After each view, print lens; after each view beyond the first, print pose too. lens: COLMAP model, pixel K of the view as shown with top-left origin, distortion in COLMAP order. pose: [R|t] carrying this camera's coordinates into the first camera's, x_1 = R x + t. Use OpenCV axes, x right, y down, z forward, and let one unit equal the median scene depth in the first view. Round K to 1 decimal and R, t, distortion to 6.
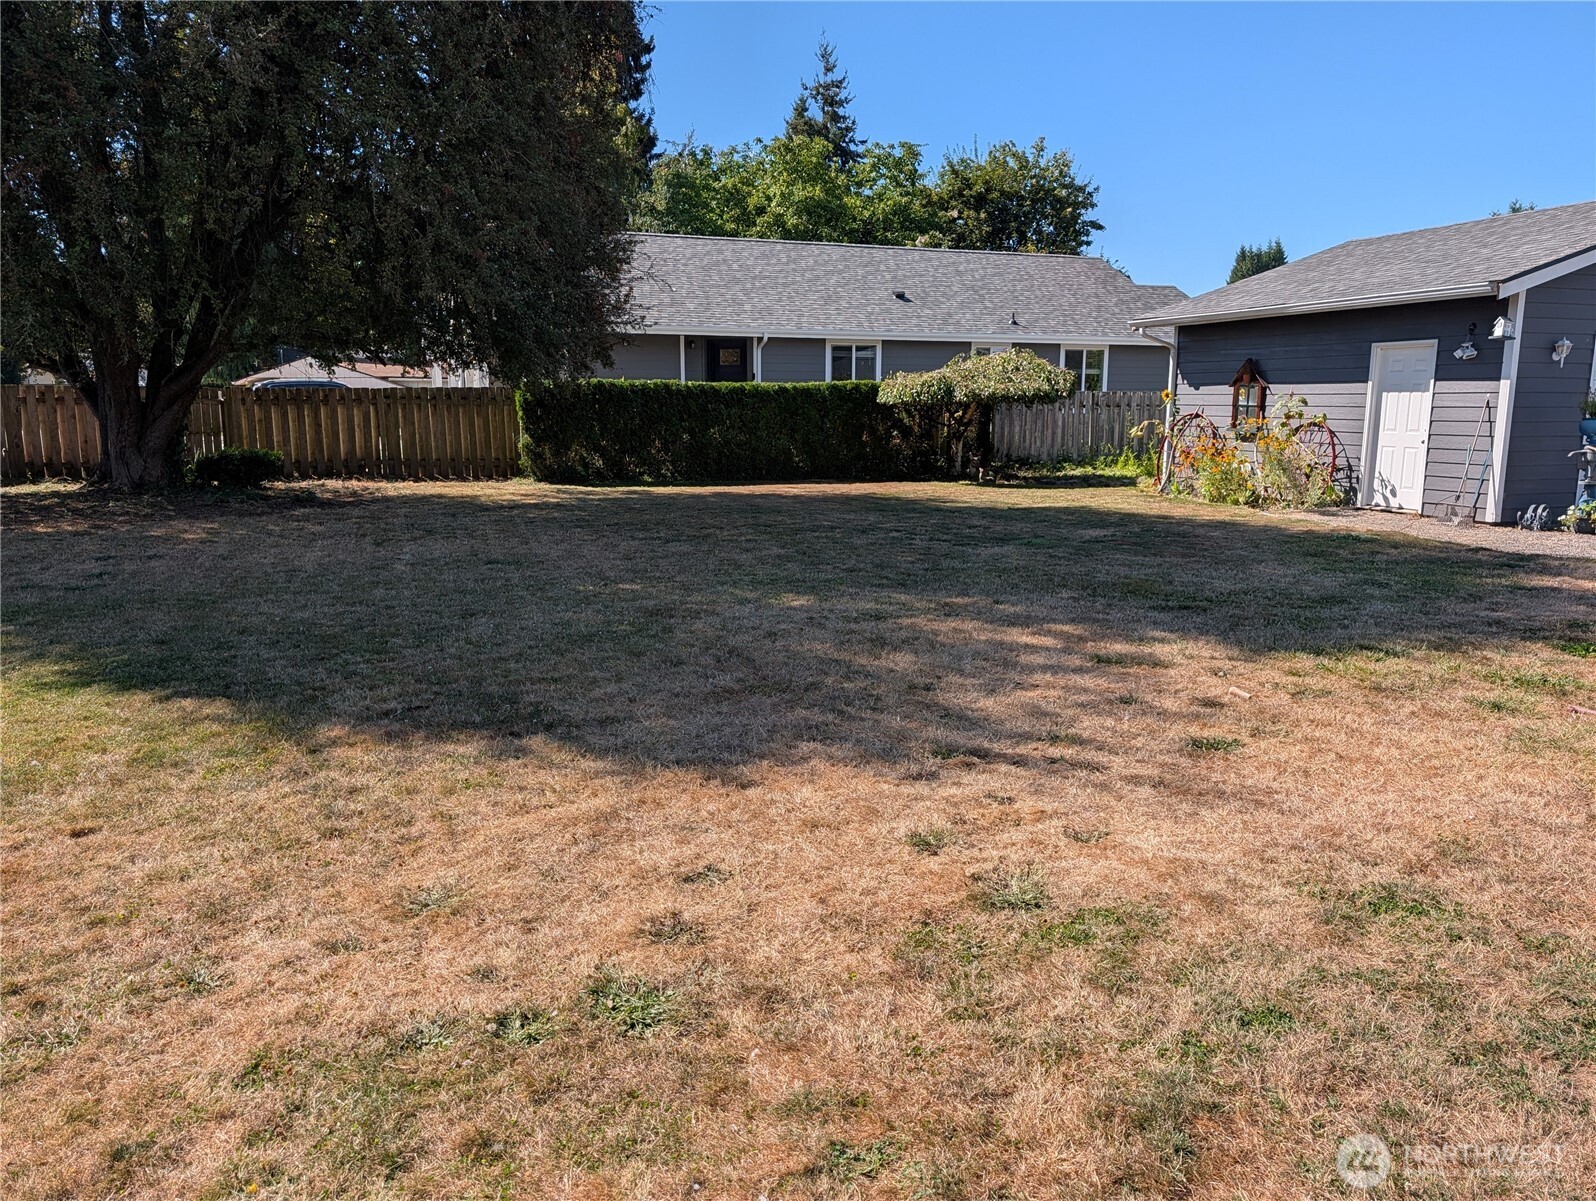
lens RADIAL K [[1130.3, 0, 805.6], [0, 1130.3, 603.7], [0, 0, 1]] dist [0.008321, -0.000338]
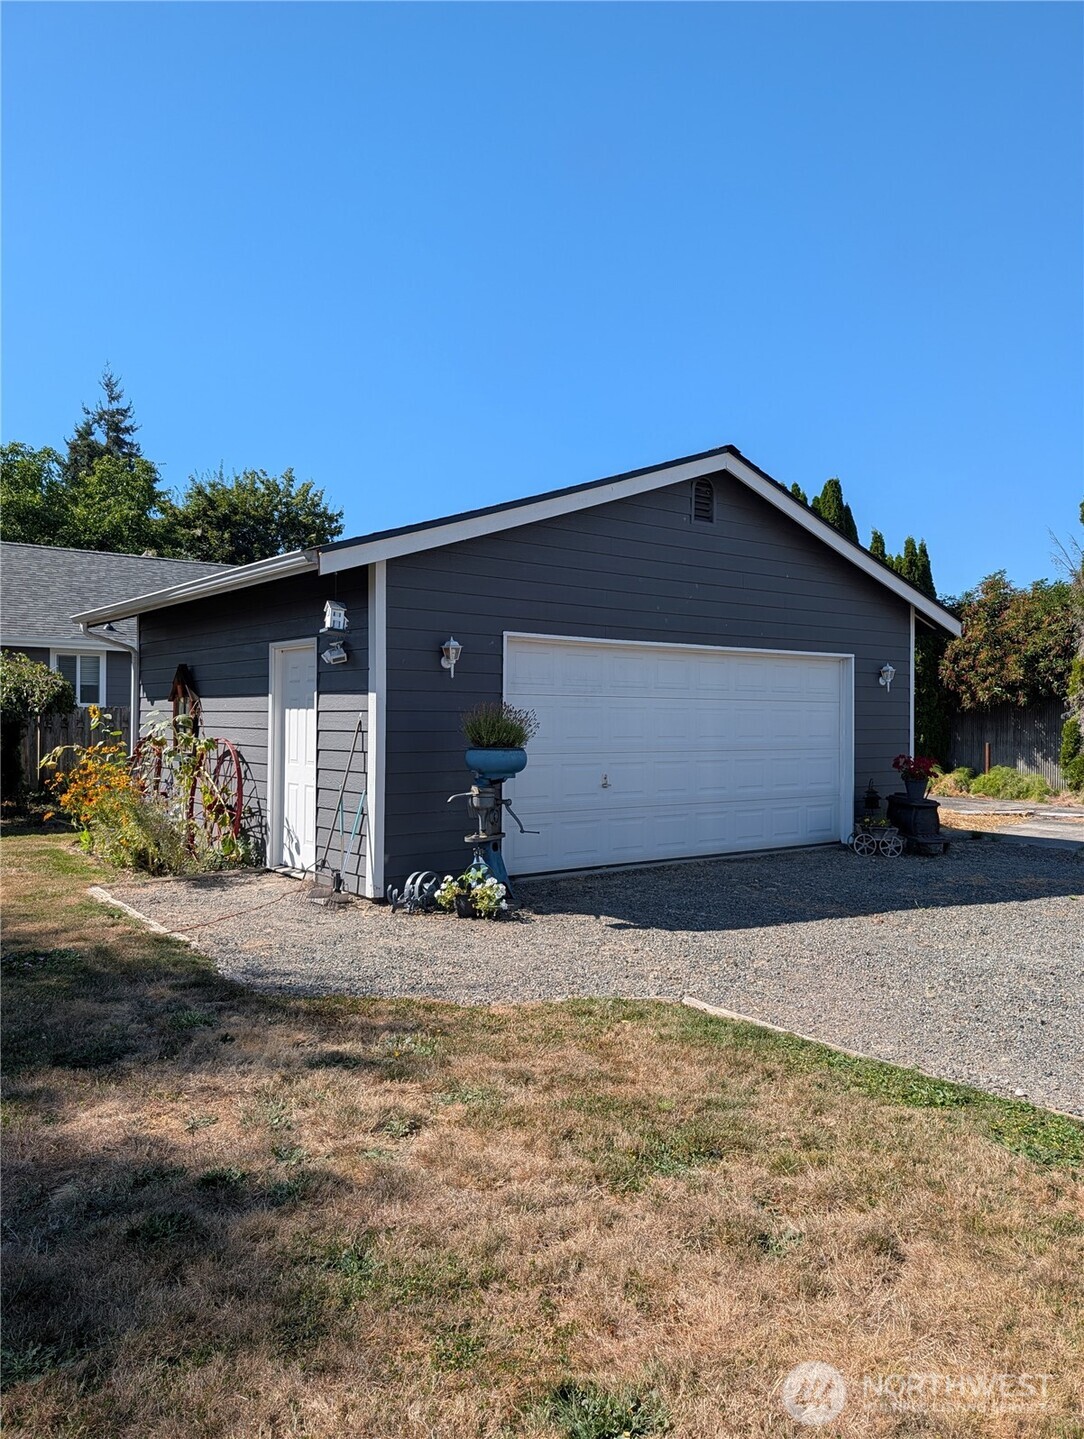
lens RADIAL K [[1022.2, 0, 534.3], [0, 1022.2, 715.2], [0, 0, 1]] dist [0.005567, -0.019684]
pose [[0.949220, 0.006991, 0.314536, 0.263825], [0.049408, 0.984035, -0.170978, -0.036517], [-0.310710, 0.177836, 0.933720, 0.196766]]
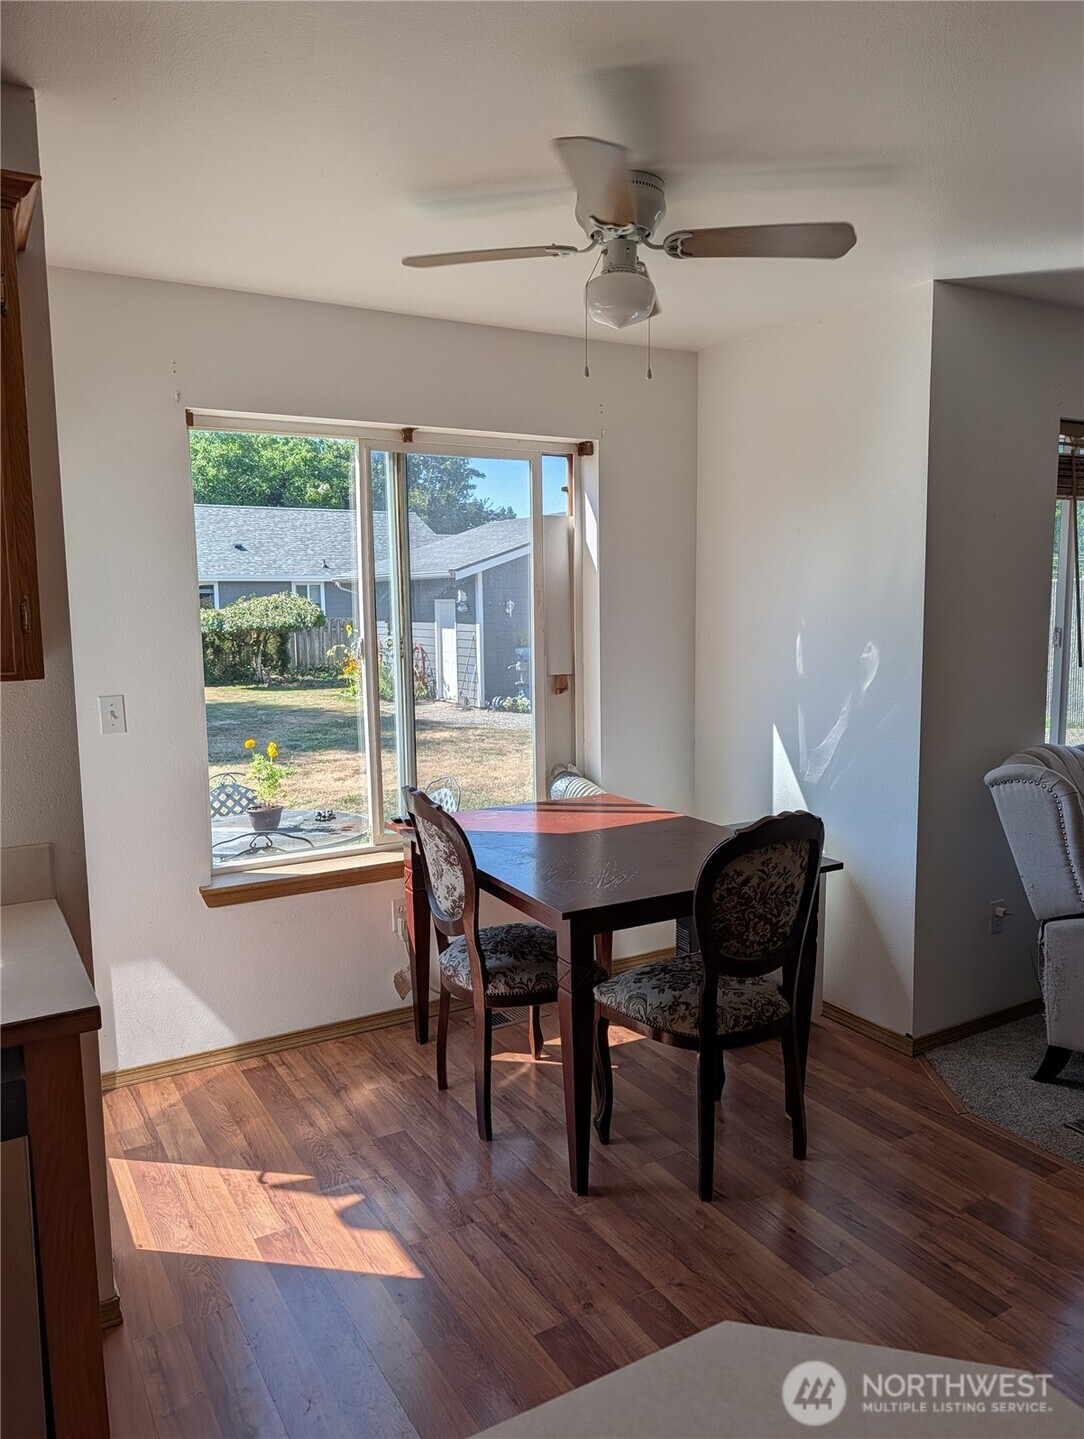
lens RADIAL K [[1022.2, 0, 547.0], [0, 1022.2, 728.6], [0, 0, 1]] dist [0.005567, -0.019684]
pose [[0.979807, -0.037954, 0.196311, 0.210769], [0.047978, 0.997763, -0.046556, 0.018612], [-0.194105, 0.055035, 0.979436, -0.267235]]
